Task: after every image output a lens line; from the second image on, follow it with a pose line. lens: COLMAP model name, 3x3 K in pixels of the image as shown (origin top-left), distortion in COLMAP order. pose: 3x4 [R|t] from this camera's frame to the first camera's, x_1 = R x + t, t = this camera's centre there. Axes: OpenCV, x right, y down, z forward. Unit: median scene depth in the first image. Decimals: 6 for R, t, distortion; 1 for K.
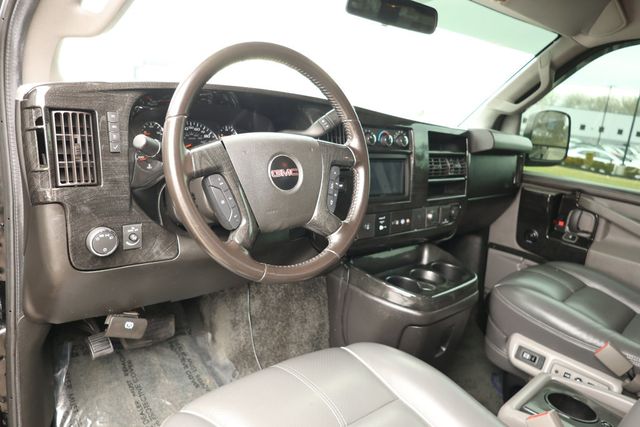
lens RADIAL K [[452.7, 0, 320.0], [0, 452.7, 213.5], [0, 0, 1]] dist [-0.006918, -0.005443]
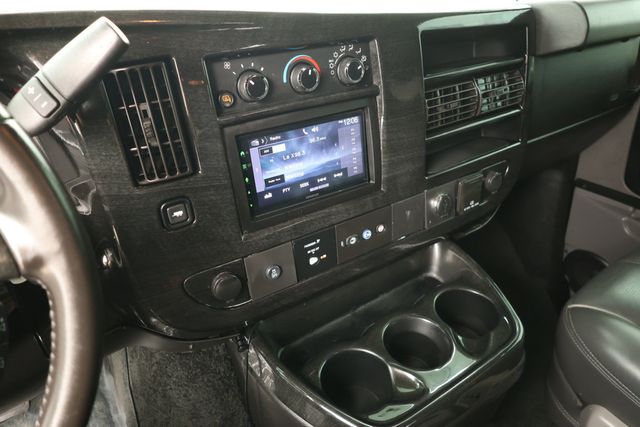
lens RADIAL K [[452.7, 0, 320.0], [0, 452.7, 213.5], [0, 0, 1]] dist [-0.006918, -0.005443]
pose [[0.980158, -0.025453, -0.196577, 0.233500], [0.083533, 0.952397, 0.293193, -0.157359], [0.179756, -0.303796, 0.935626, 0.535660]]
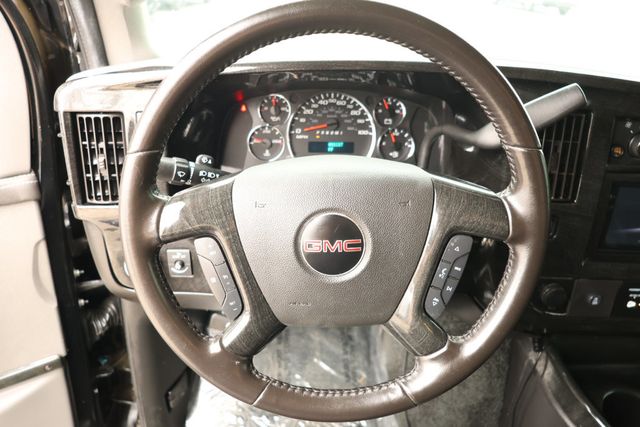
lens RADIAL K [[447.7, 0, 332.6], [0, 447.7, 209.0], [0, 0, 1]] dist [-0.031682, -0.002401]
pose [[0.739782, 0.262598, -0.619488, 0.162159], [-0.106589, 0.954808, 0.277452, -0.181621], [0.664351, -0.139223, 0.734340, 0.373025]]
